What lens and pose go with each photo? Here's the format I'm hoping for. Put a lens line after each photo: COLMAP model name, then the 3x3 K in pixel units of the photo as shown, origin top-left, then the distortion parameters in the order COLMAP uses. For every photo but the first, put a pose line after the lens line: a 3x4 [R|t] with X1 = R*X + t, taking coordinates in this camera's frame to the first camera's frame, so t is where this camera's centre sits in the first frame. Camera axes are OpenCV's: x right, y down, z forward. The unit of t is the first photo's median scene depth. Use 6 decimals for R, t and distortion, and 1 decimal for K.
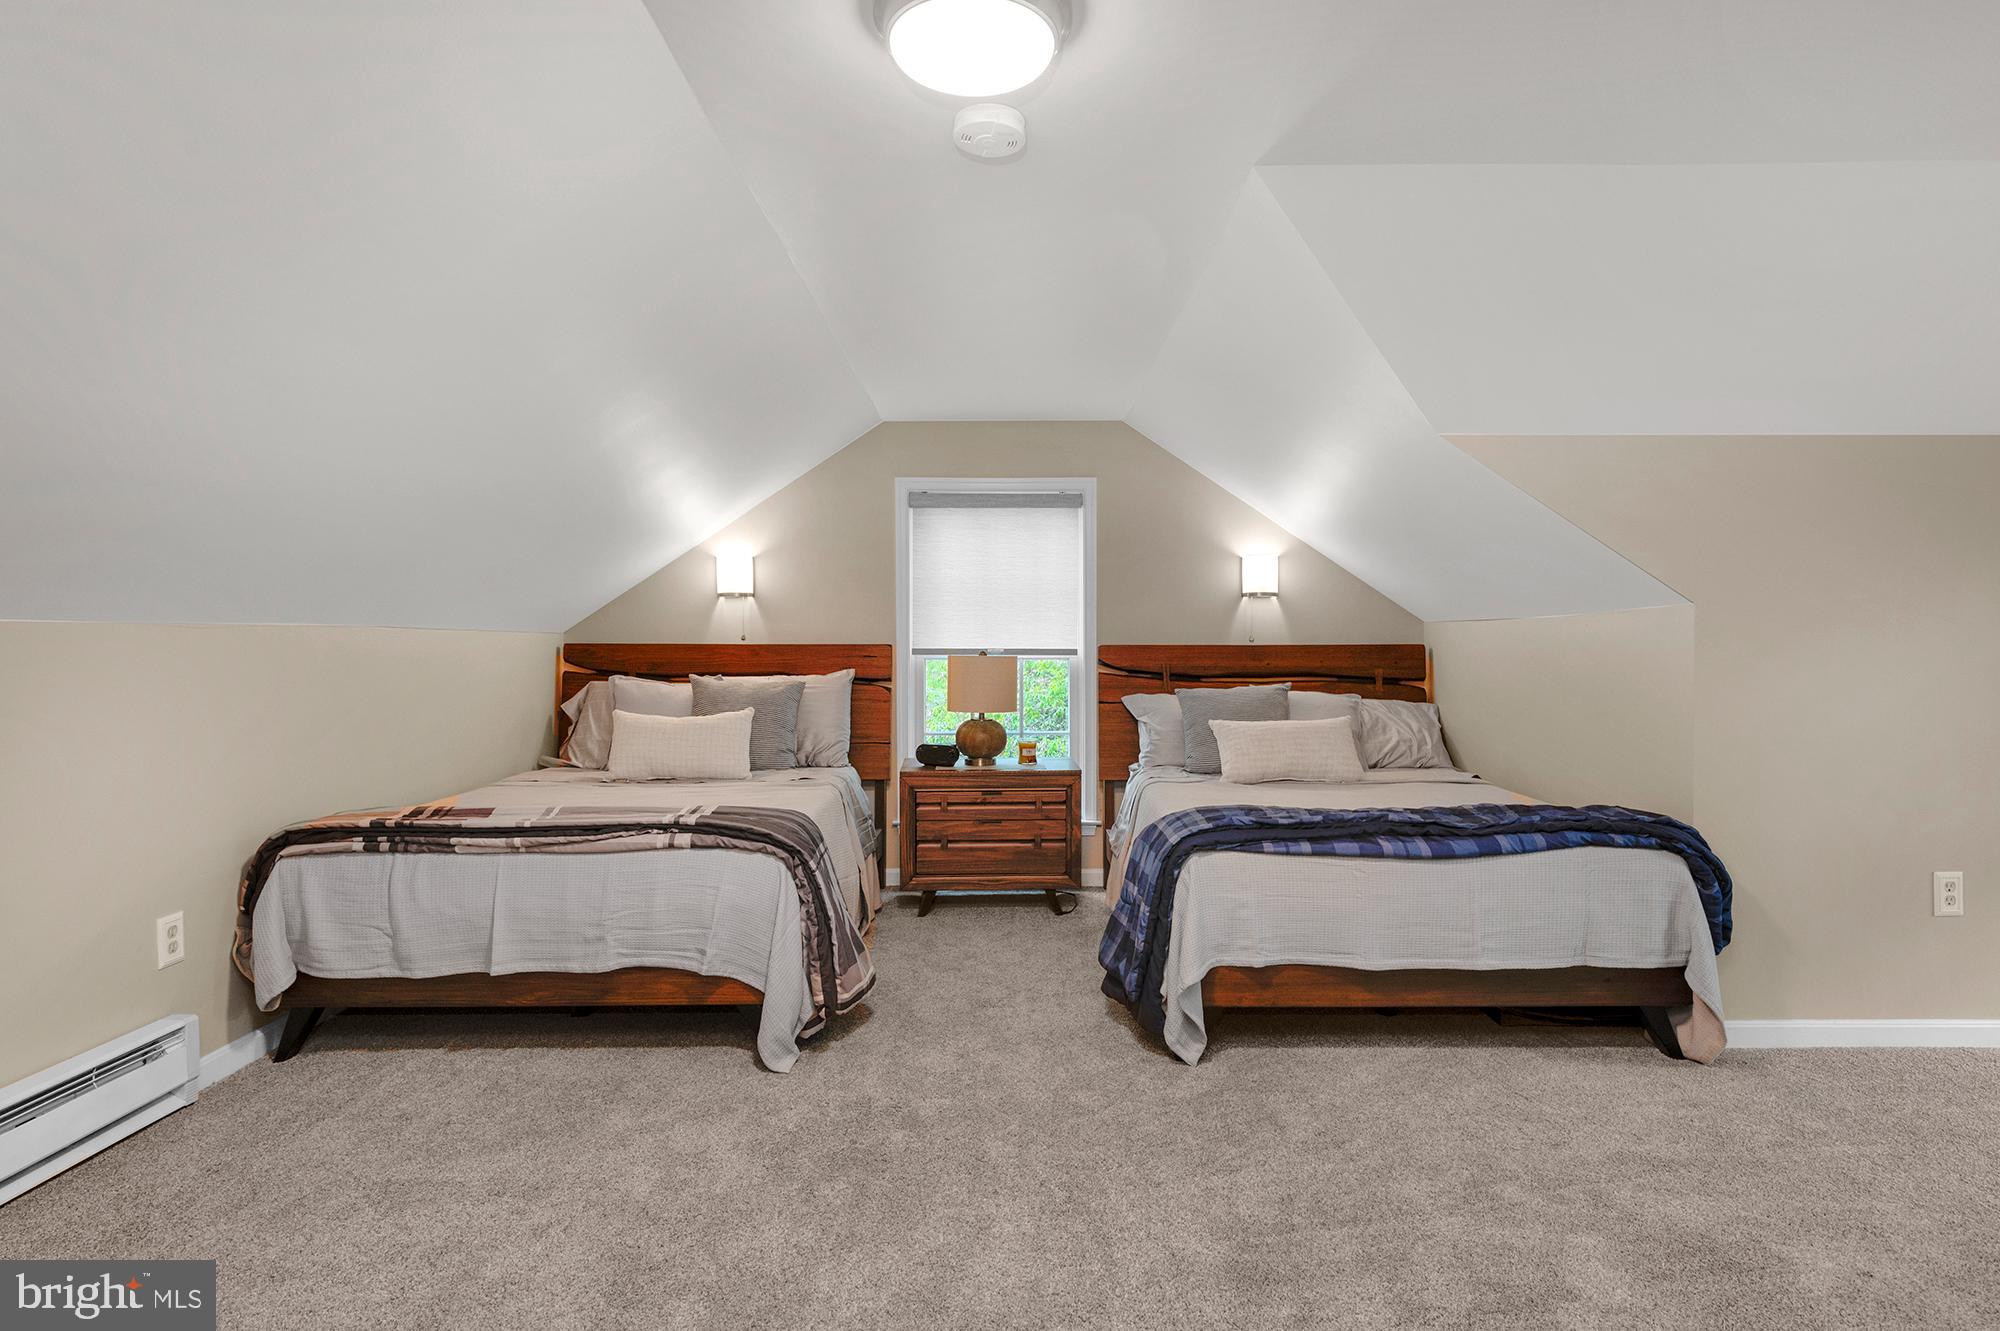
lens RADIAL K [[1055.8, 0, 999.8], [0, 1055.8, 664.9], [0, 0, 1]] dist [0.012367, -0.003245]
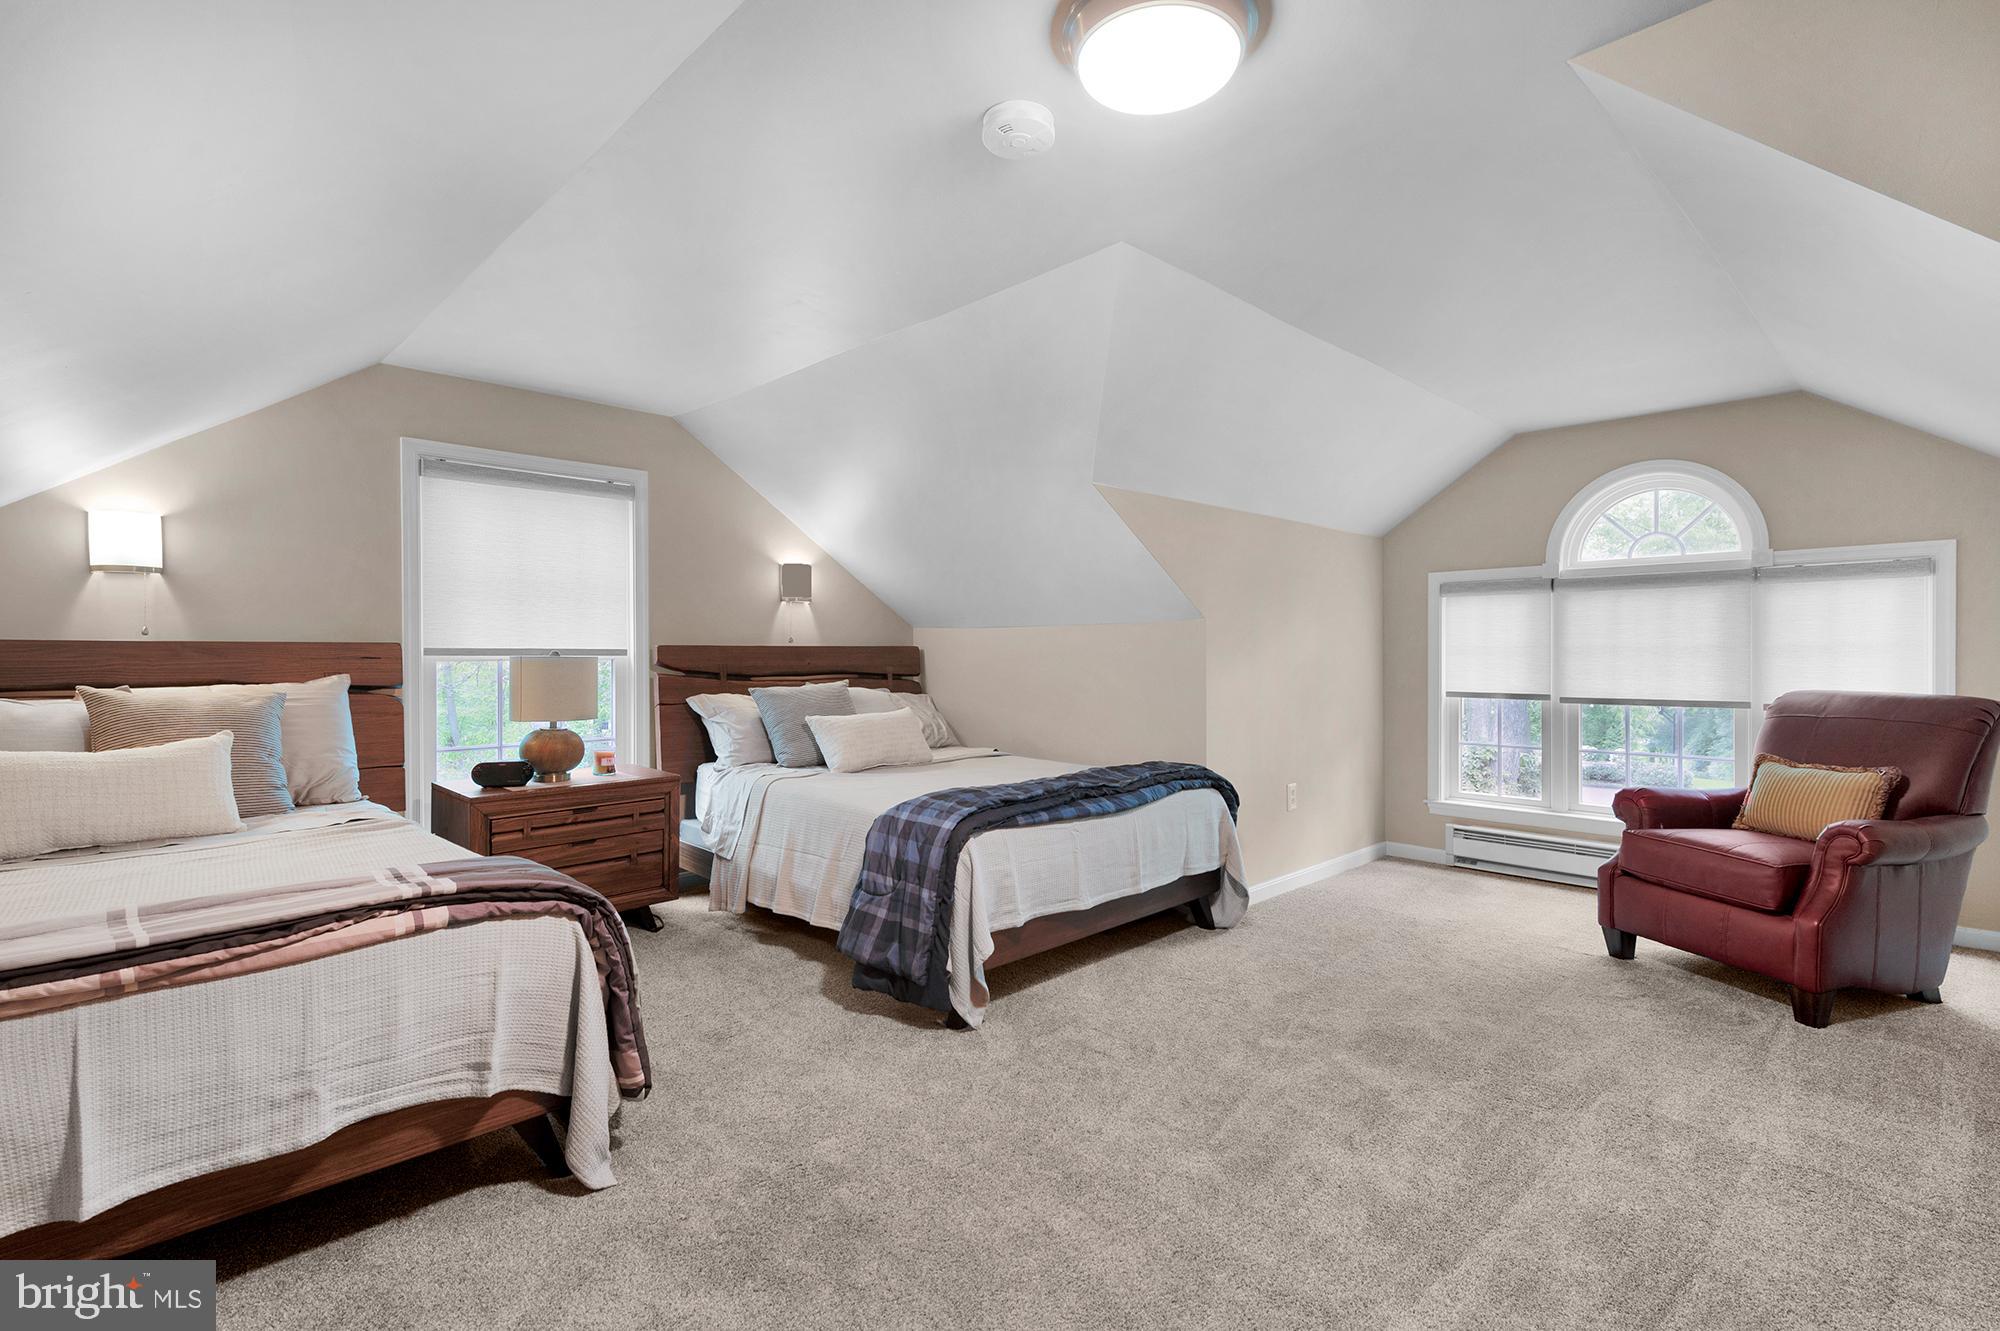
lens RADIAL K [[929.1, 0, 1005.7], [0, 929.1, 667.1], [0, 0, 1]] dist [0.005859, -0.002617]
pose [[0.712418, -0.011817, 0.701656, -0.443051], [0.011099, 0.999923, 0.005572, -0.000069], [-0.701667, 0.003818, 0.712494, 0.279811]]
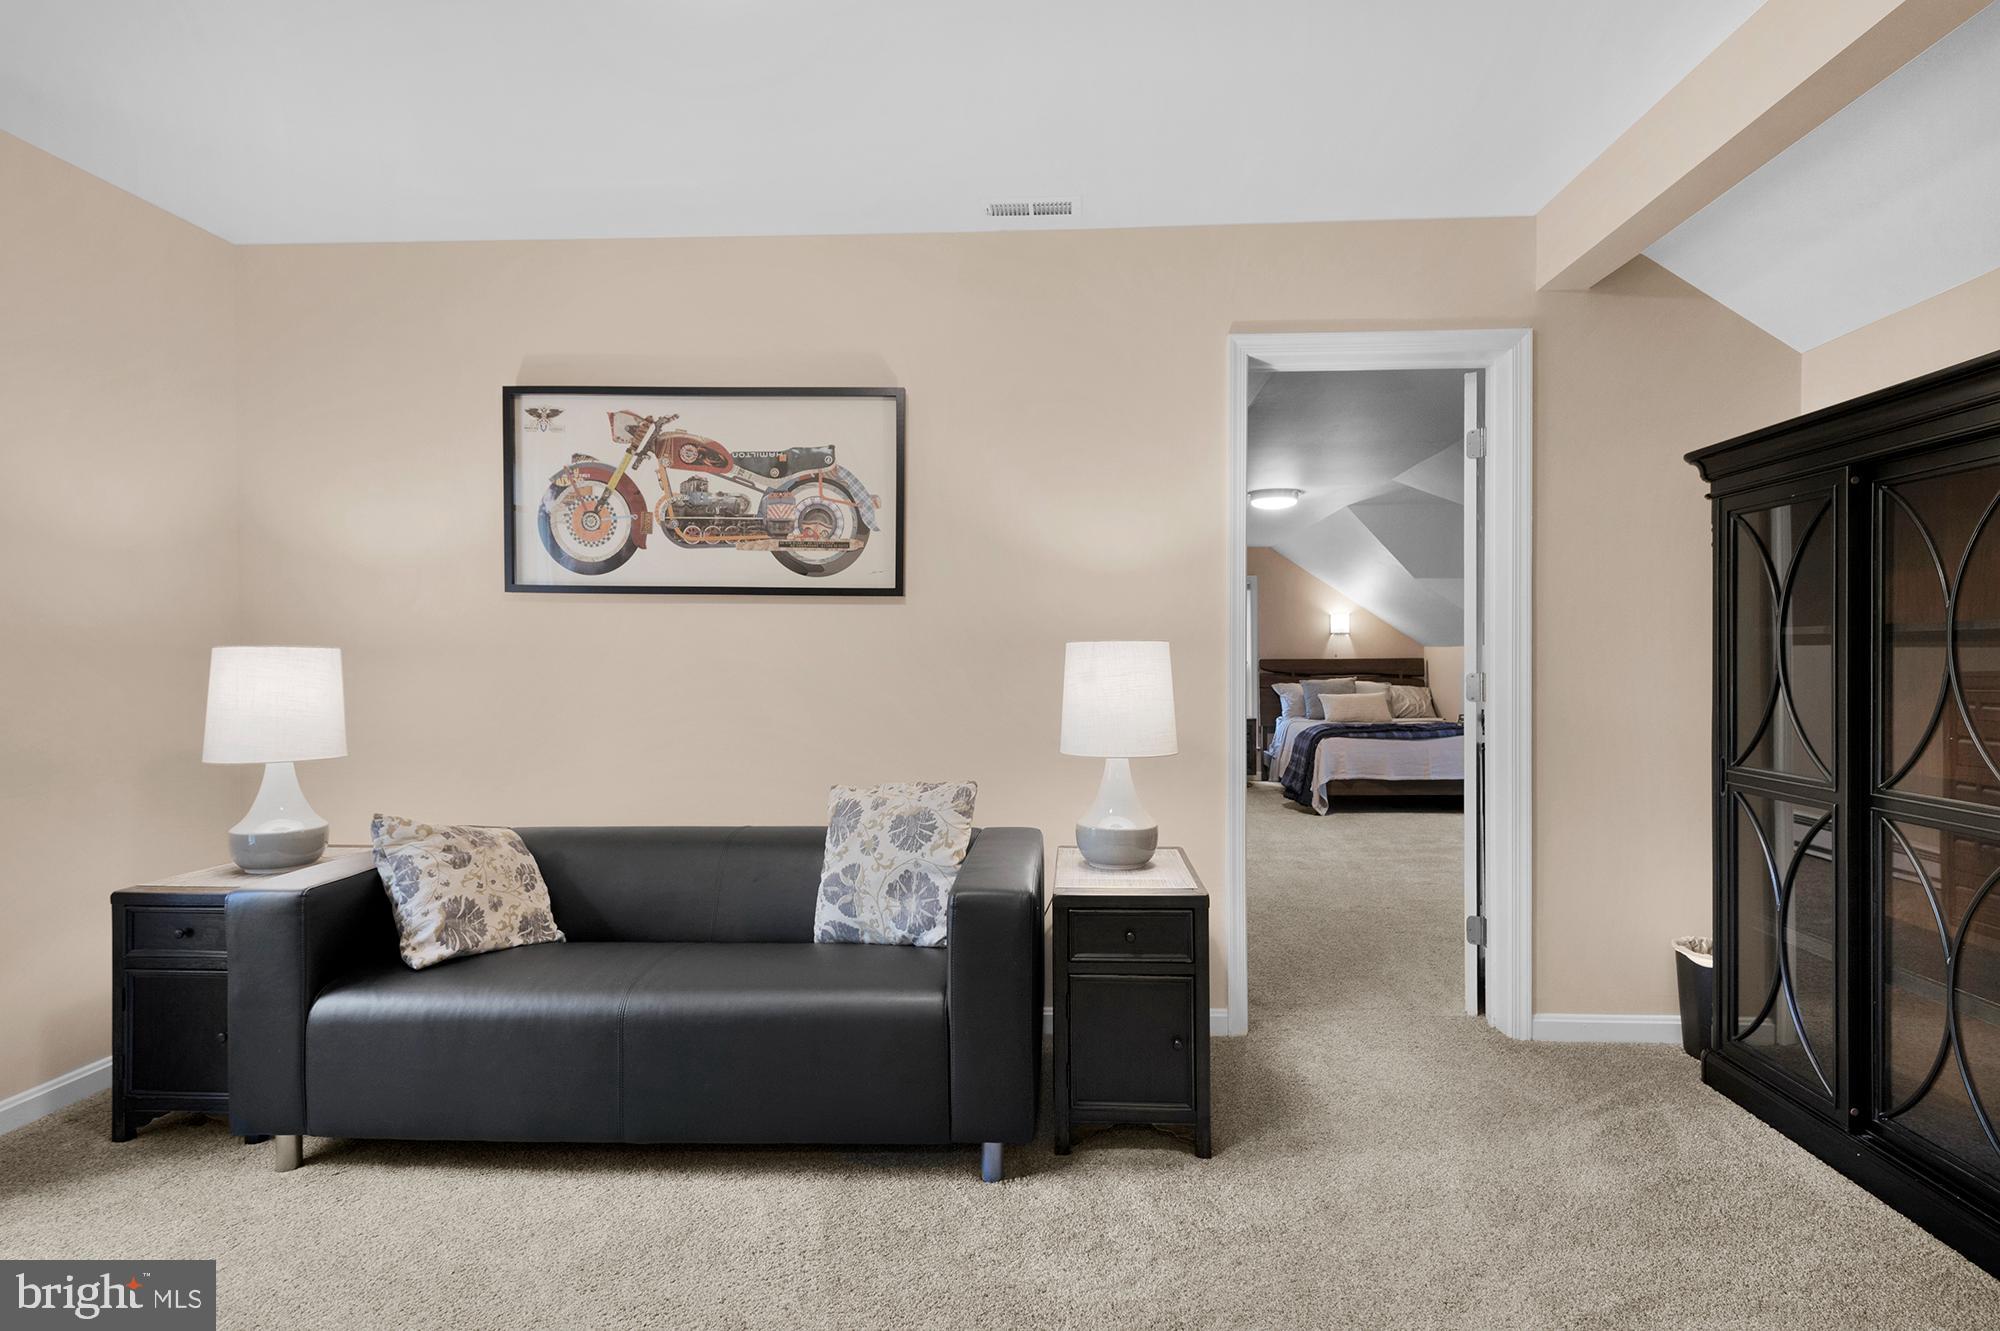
lens RADIAL K [[1011.0, 0, 1012.7], [0, 1011.0, 660.3], [0, 0, 1]] dist [0.001406, -0.001695]
pose [[0.998779, -0.004181, -0.049233, -0.451178], [0.003409, 0.999870, -0.015752, 0.019752], [0.049293, 0.015565, 0.998663, -1.522623]]
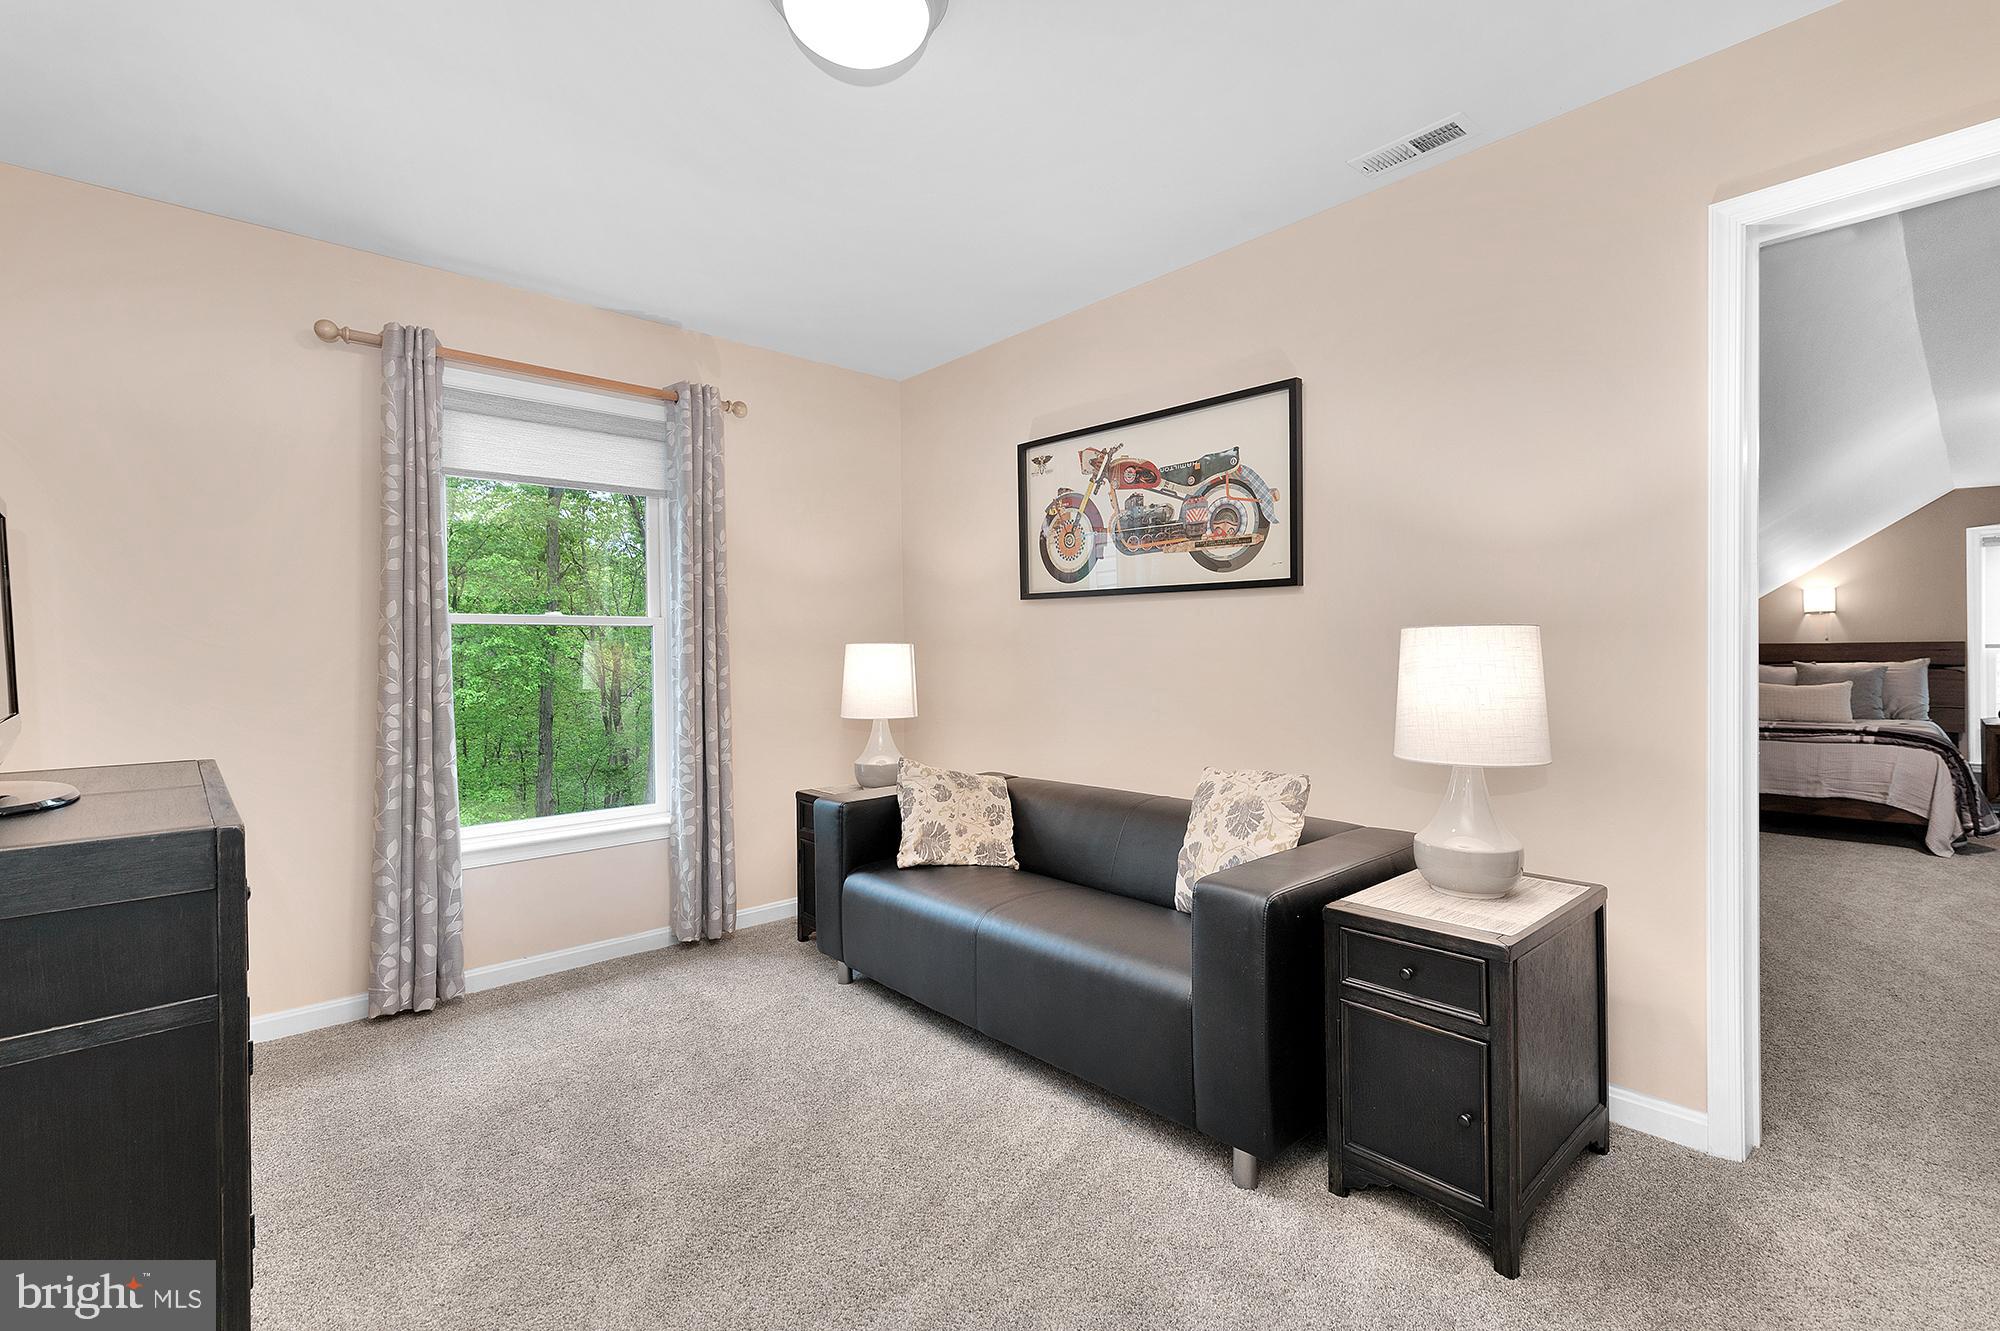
lens RADIAL K [[869.2, 0, 1003.8], [0, 869.2, 653.4], [0, 0, 1]] dist [0.004312, -0.003075]
pose [[0.668703, -0.006439, -0.743502, -0.158724], [-0.000844, 0.999955, -0.009418, 0.016038], [0.743530, 0.006926, 0.668667, -1.322644]]
